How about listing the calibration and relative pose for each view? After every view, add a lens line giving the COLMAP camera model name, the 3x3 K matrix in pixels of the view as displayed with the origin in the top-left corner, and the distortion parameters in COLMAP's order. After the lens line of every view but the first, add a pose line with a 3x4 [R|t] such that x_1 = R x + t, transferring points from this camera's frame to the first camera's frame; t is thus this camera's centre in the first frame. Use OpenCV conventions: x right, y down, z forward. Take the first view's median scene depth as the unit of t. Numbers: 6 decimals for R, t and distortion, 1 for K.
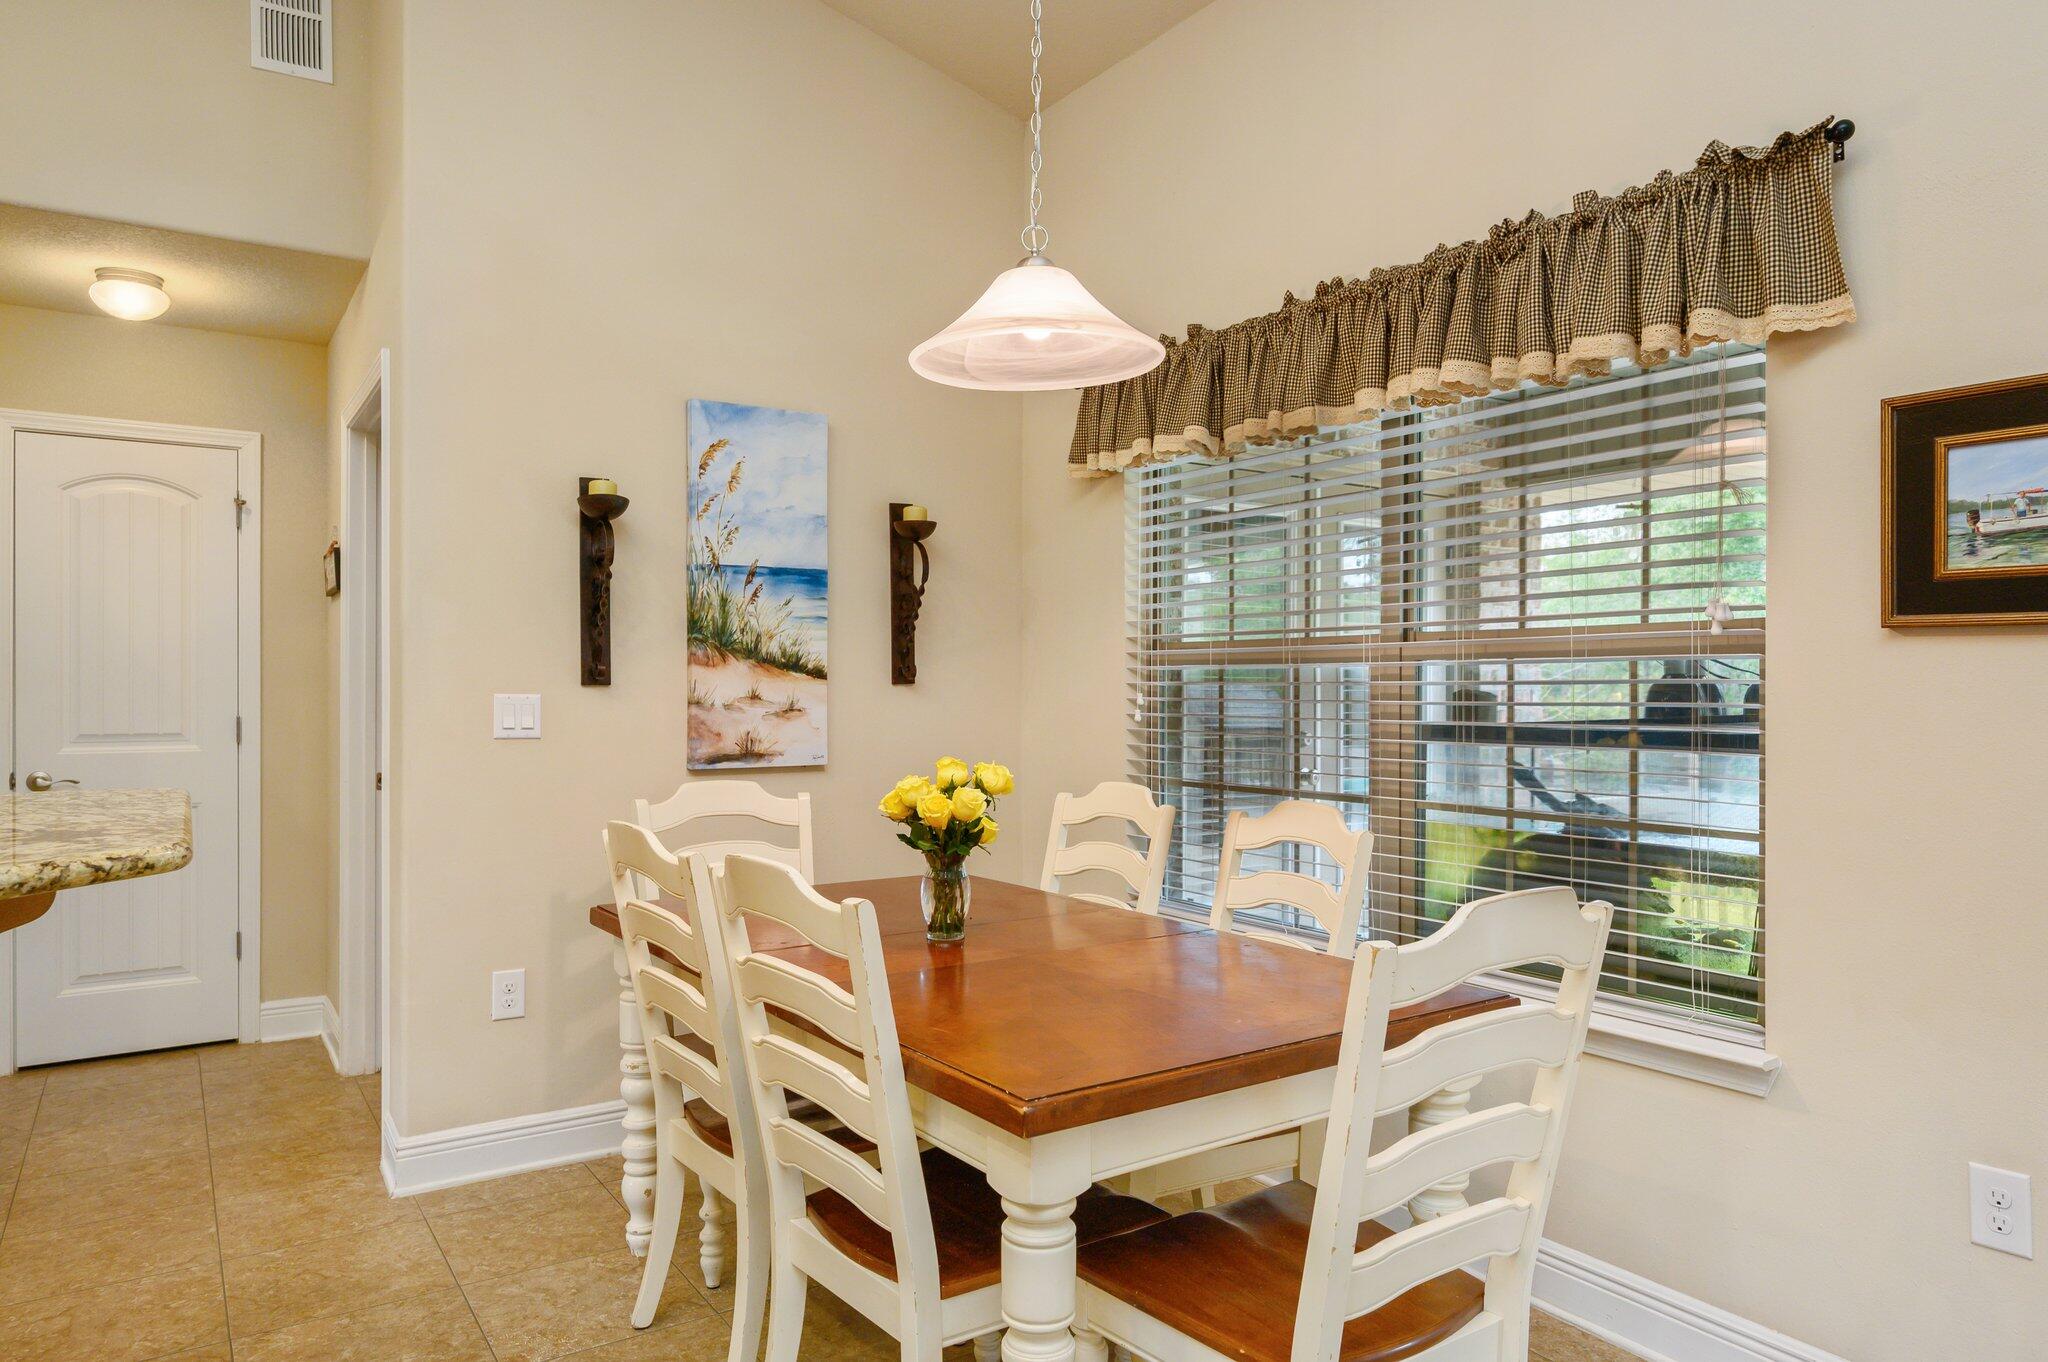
lens RADIAL K [[1319.0, 0, 1027.0], [0, 1319.0, 651.4], [0, 0, 1]] dist [-0.003309, -0.000359]
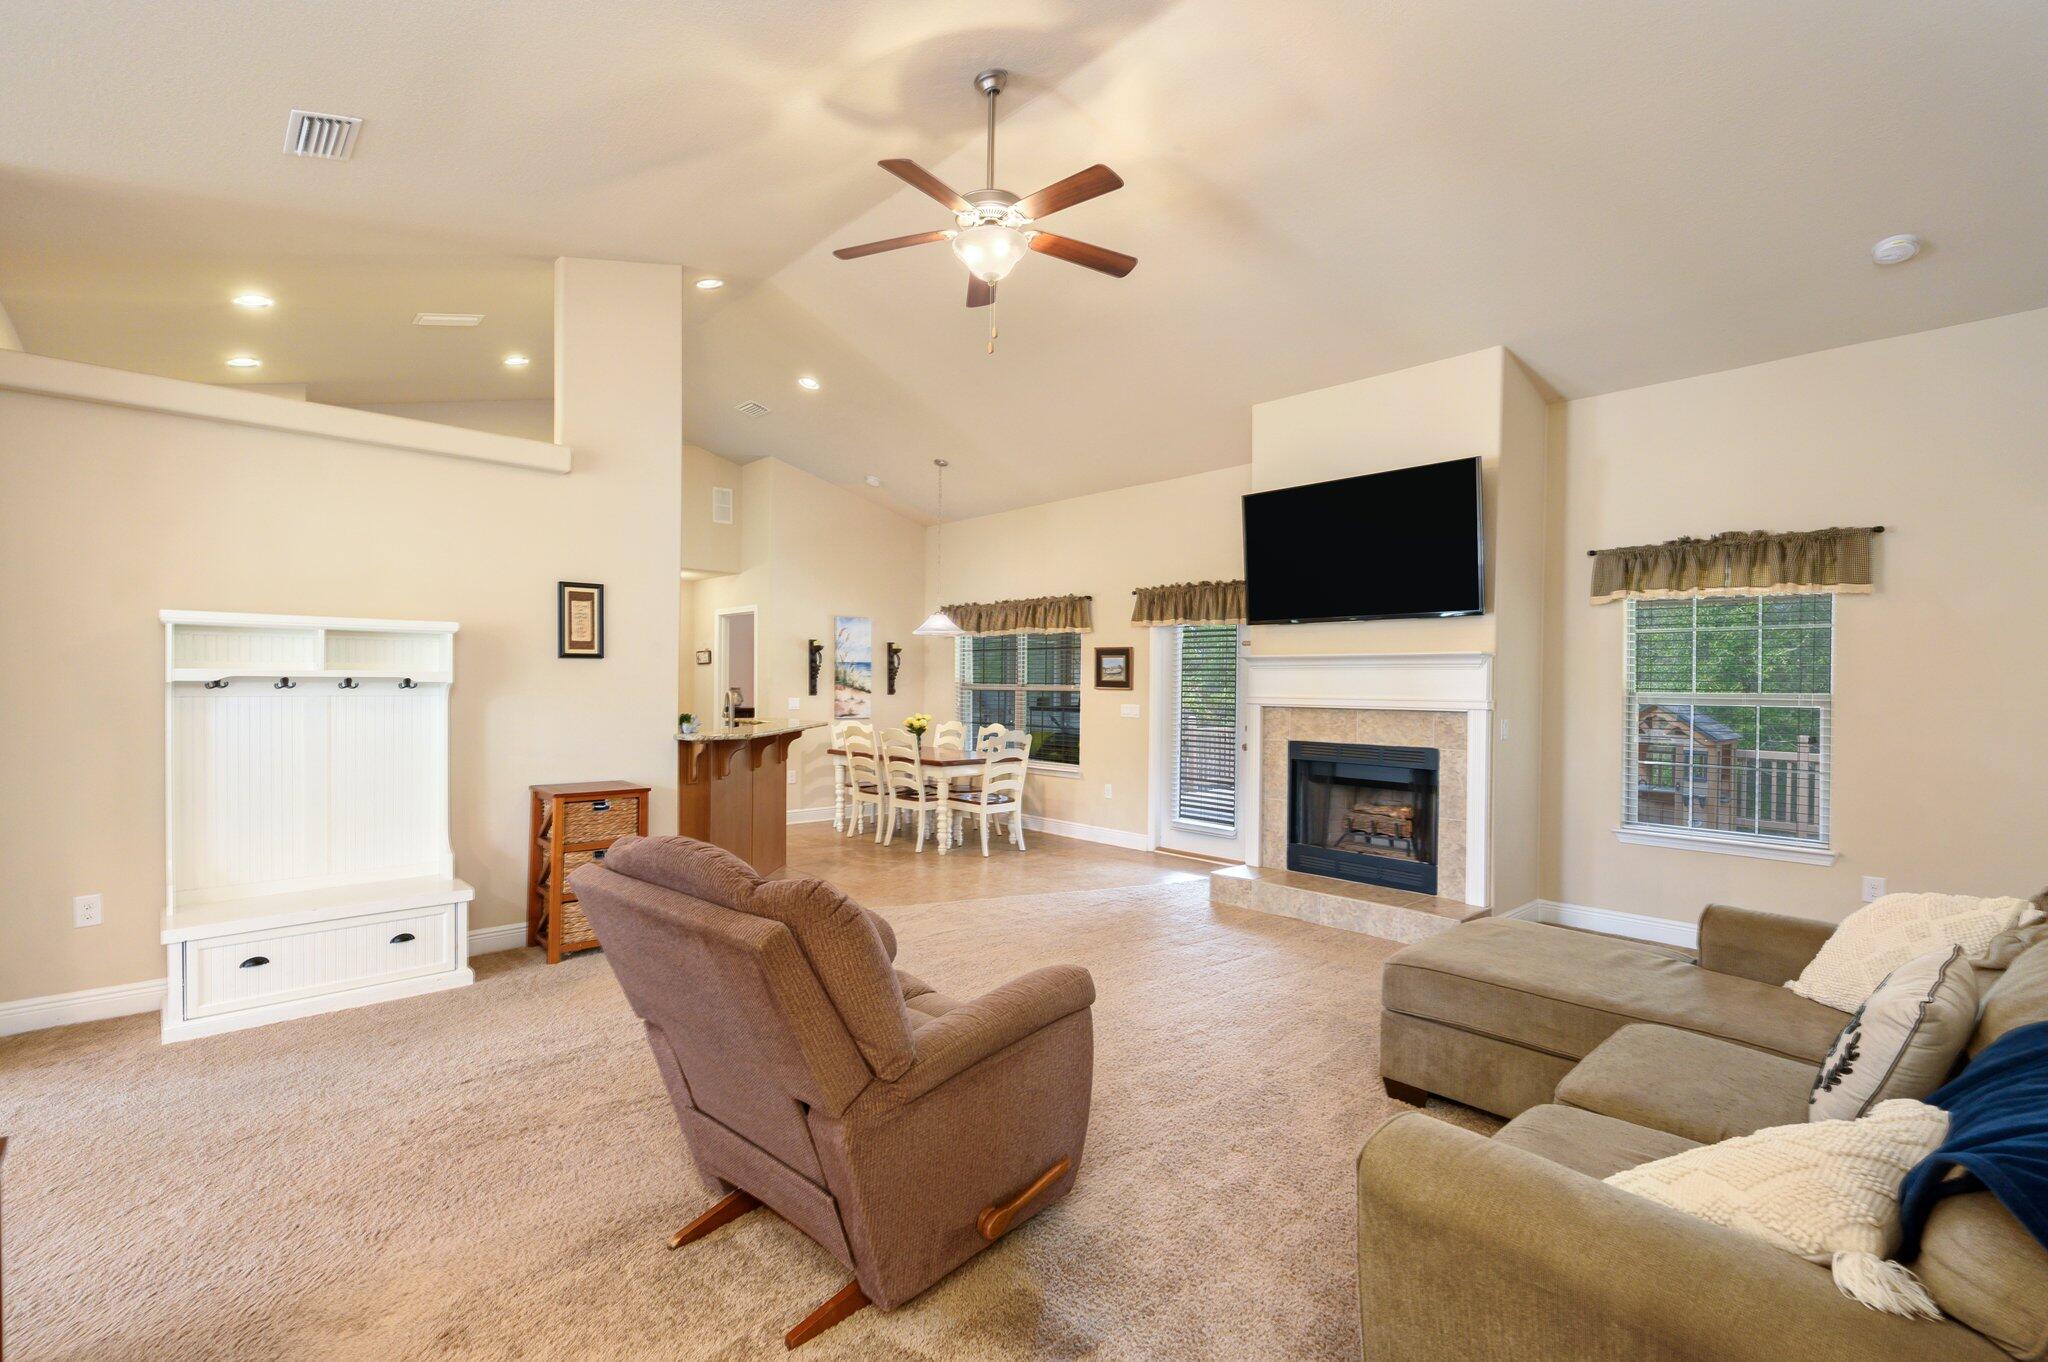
lens RADIAL K [[917.7, 0, 1024.0], [0, 917.7, 681.0], [0, 0, 1]] dist [0.001209, 0.000169]
pose [[0.986057, 0.007964, 0.166216, -0.177396], [-0.012018, 0.999654, 0.023399, -0.085546], [-0.165972, -0.025070, 0.985812, -1.715733]]
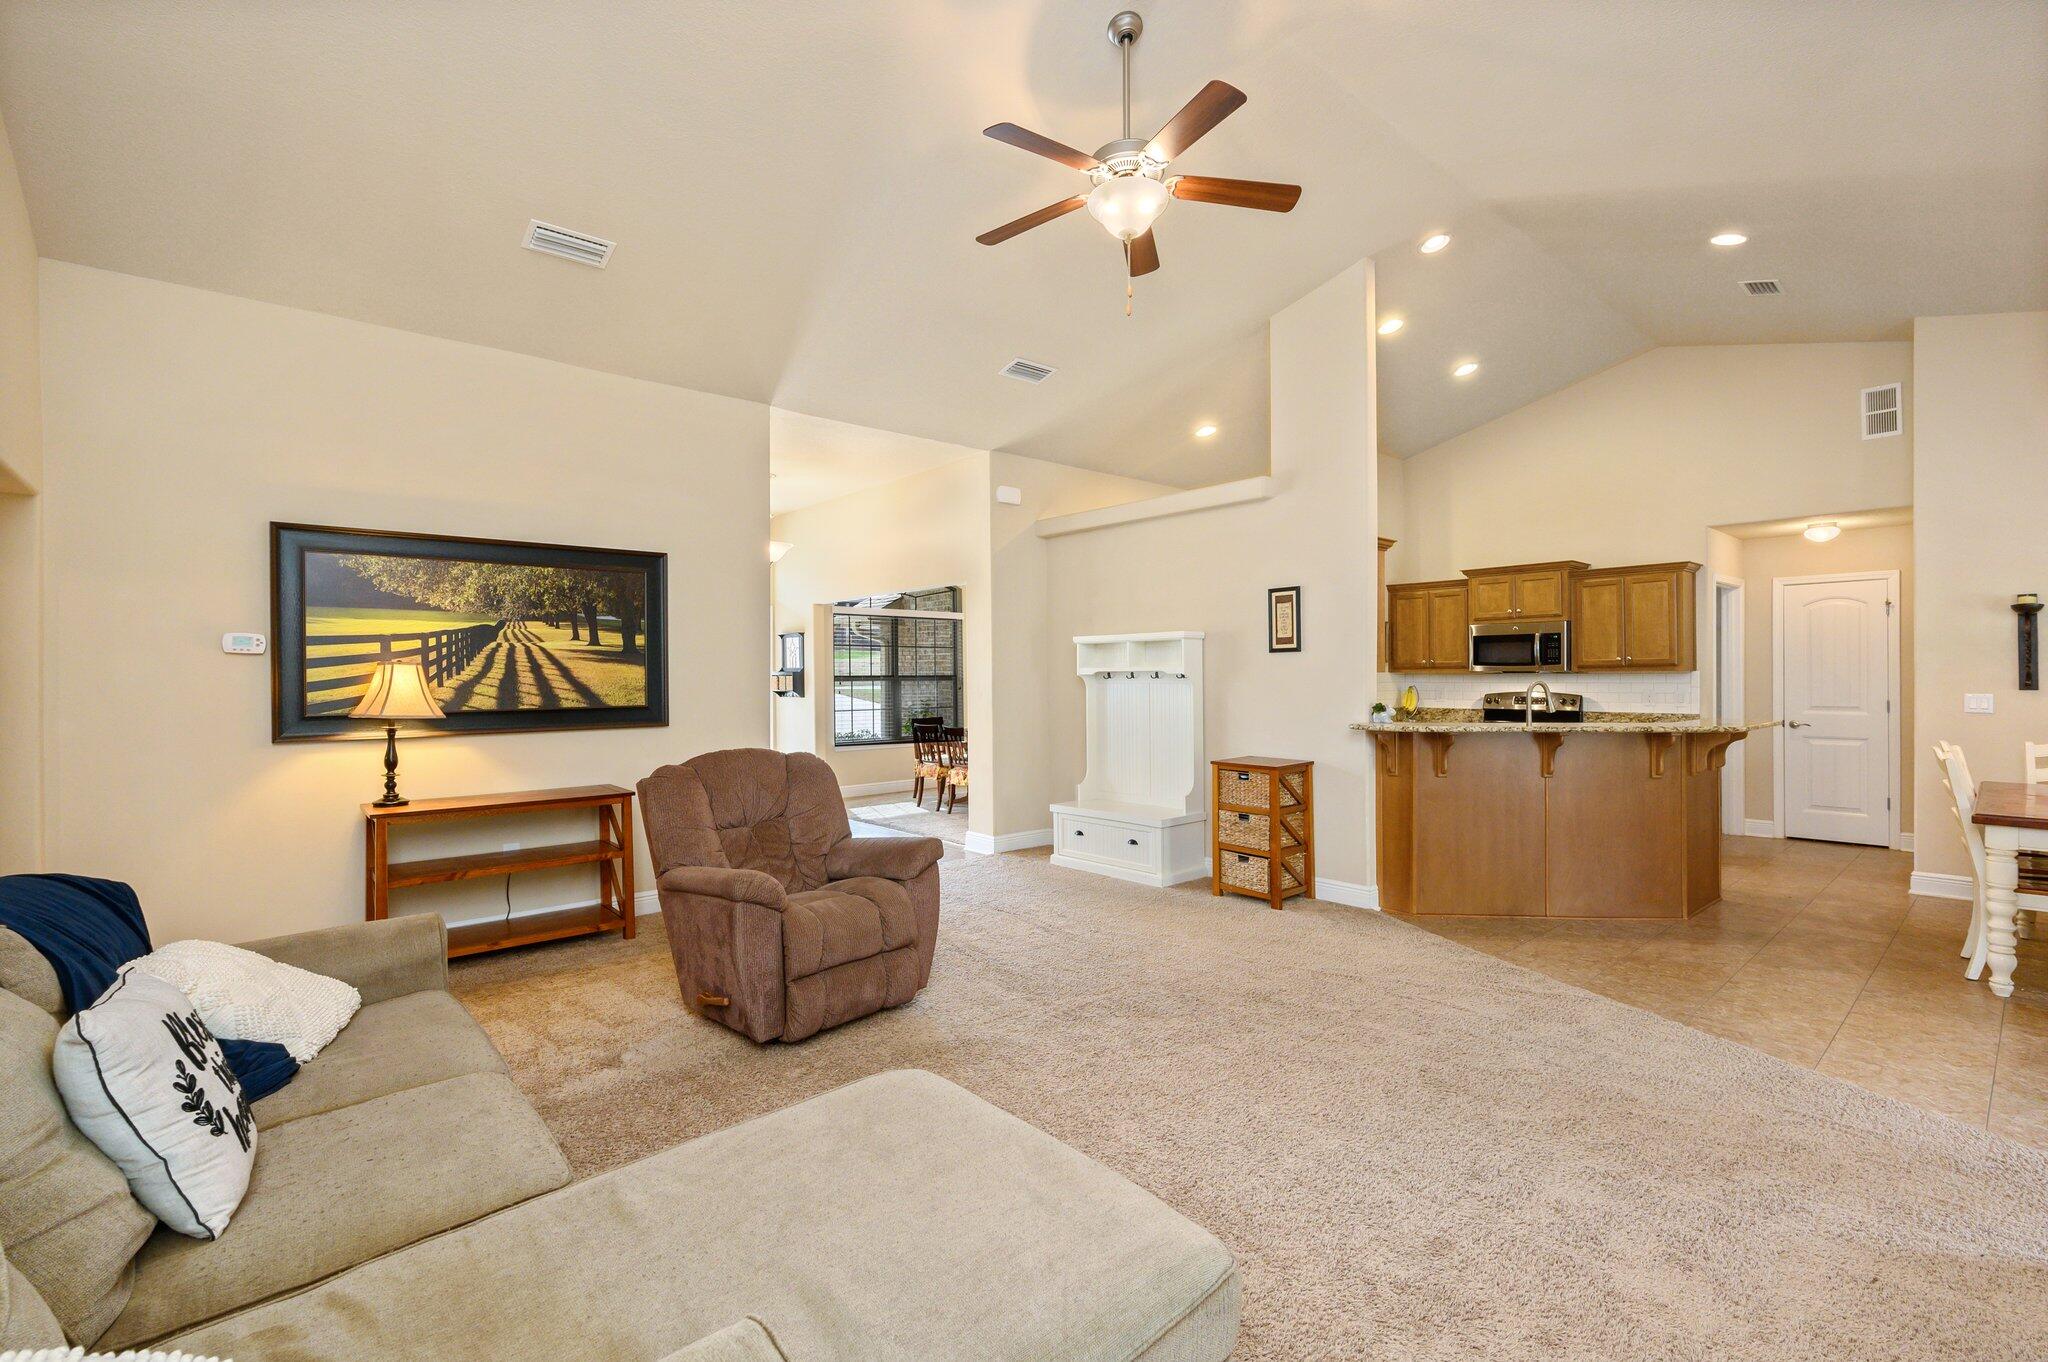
lens RADIAL K [[917.7, 0, 1024.0], [0, 917.7, 681.0], [0, 0, 1]] dist [0.001209, 0.000169]
pose [[0.141257, 0.002377, -0.989970, 0.978306], [0.030957, 0.999497, 0.006817, -0.052304], [0.989489, -0.031610, 0.141113, -0.884311]]
